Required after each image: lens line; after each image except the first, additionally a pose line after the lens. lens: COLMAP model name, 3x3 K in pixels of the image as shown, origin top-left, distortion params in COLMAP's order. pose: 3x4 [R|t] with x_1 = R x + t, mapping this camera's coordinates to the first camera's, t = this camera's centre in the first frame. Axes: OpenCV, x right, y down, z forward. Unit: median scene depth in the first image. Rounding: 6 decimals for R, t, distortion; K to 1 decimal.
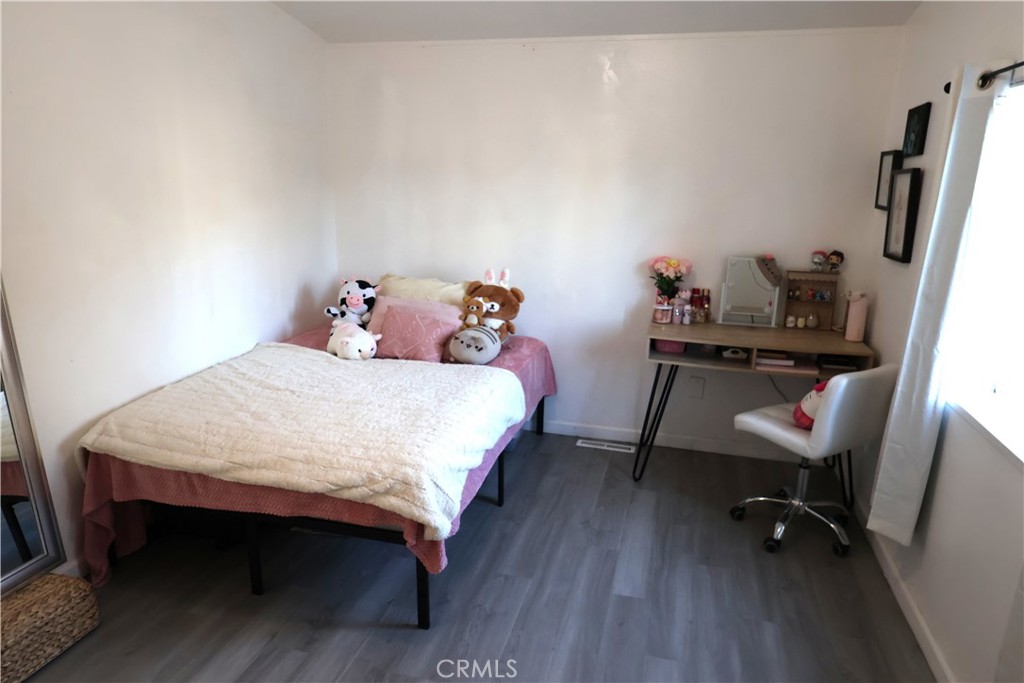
lens RADIAL K [[662.3, 0, 510.9], [0, 662.3, 340.0], [0, 0, 1]] dist [0.002879, -0.003157]
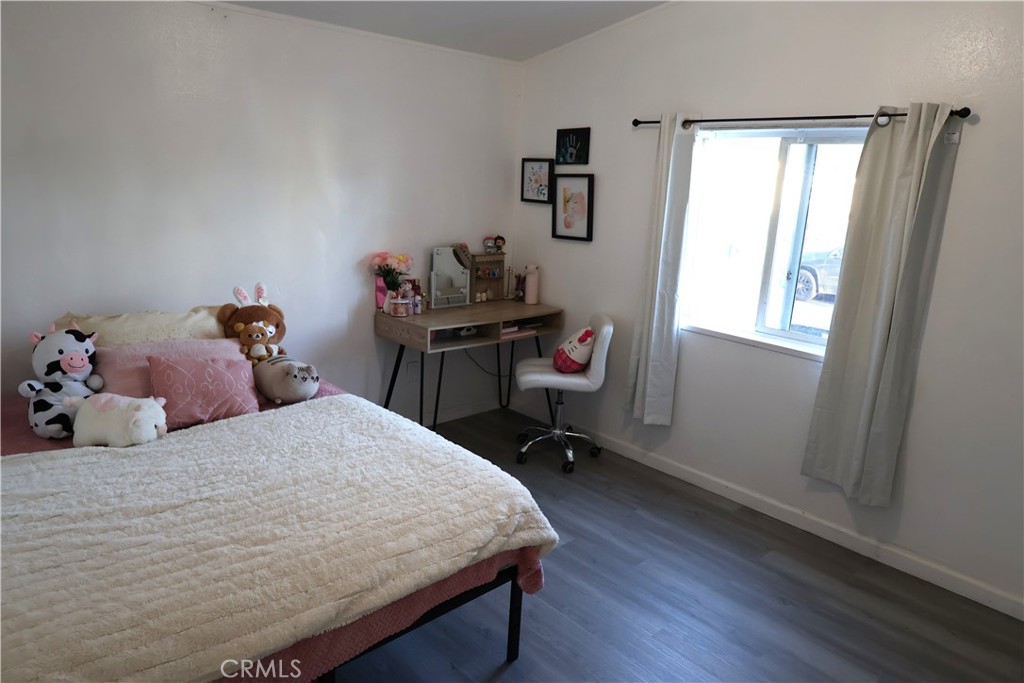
lens RADIAL K [[662.3, 0, 510.1], [0, 662.3, 342.5], [0, 0, 1]] dist [0.002879, -0.003157]
pose [[0.538176, -0.198687, 0.819078, -0.569099], [0.173758, 0.977096, 0.122850, -0.088719], [-0.824727, 0.076206, 0.560373, 0.300593]]
